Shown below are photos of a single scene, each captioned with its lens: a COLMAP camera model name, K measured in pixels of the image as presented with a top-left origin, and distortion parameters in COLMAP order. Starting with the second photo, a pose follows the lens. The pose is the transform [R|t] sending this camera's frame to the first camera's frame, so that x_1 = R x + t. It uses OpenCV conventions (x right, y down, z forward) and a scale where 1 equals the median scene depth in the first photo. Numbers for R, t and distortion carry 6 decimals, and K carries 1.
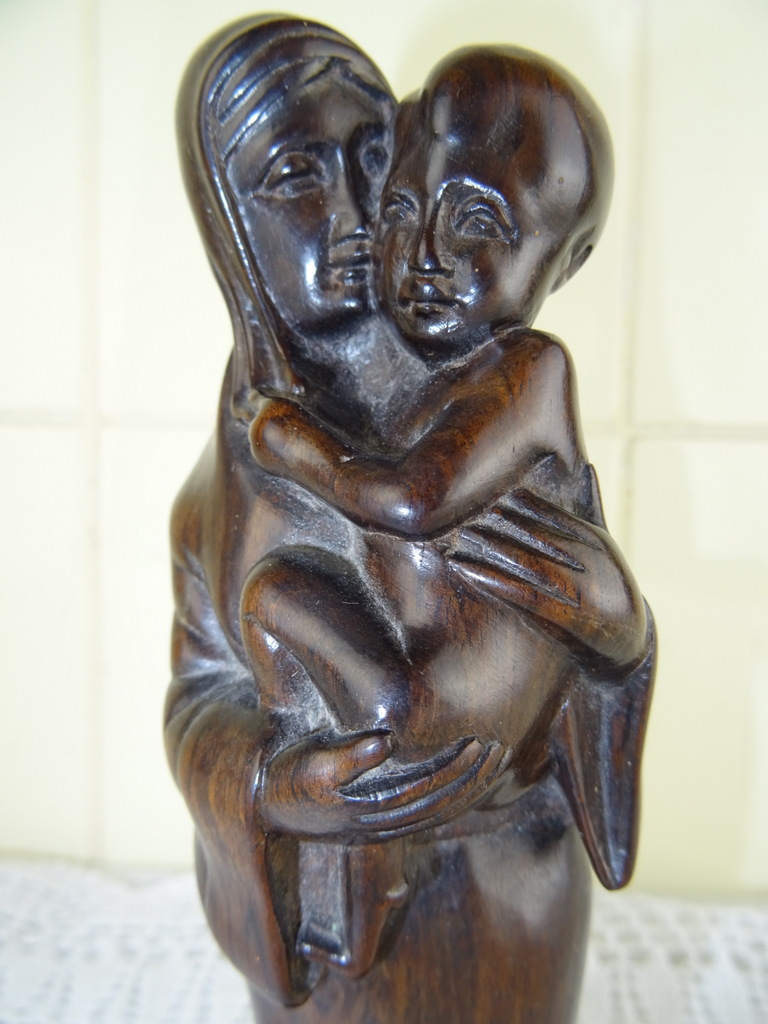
lens RADIAL K [[723.9, 0, 386.9], [0, 723.9, 512.5], [0, 0, 1]] dist [0.005765, -0.018426]
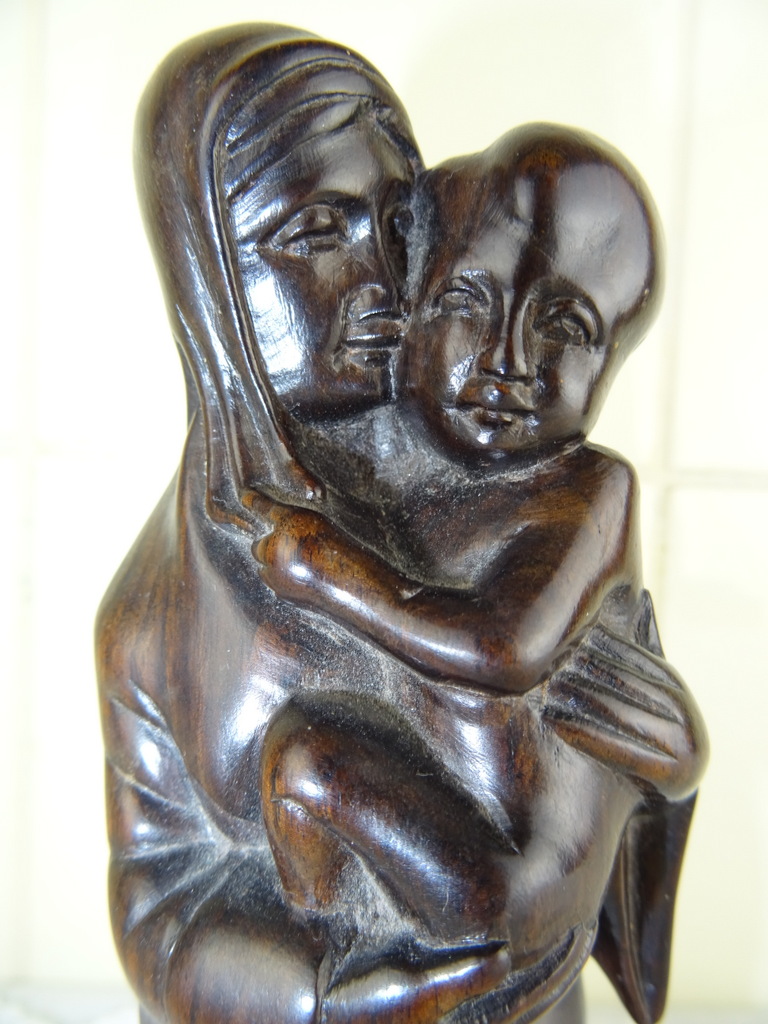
lens RADIAL K [[723.9, 0, 382.9], [0, 723.9, 511.5], [0, 0, 1]] dist [0.005765, -0.018426]
pose [[0.942784, 0.007063, 0.333328, -0.327085], [-0.004538, 0.999955, -0.008352, -0.147072], [-0.333372, 0.006361, 0.942774, 0.213241]]
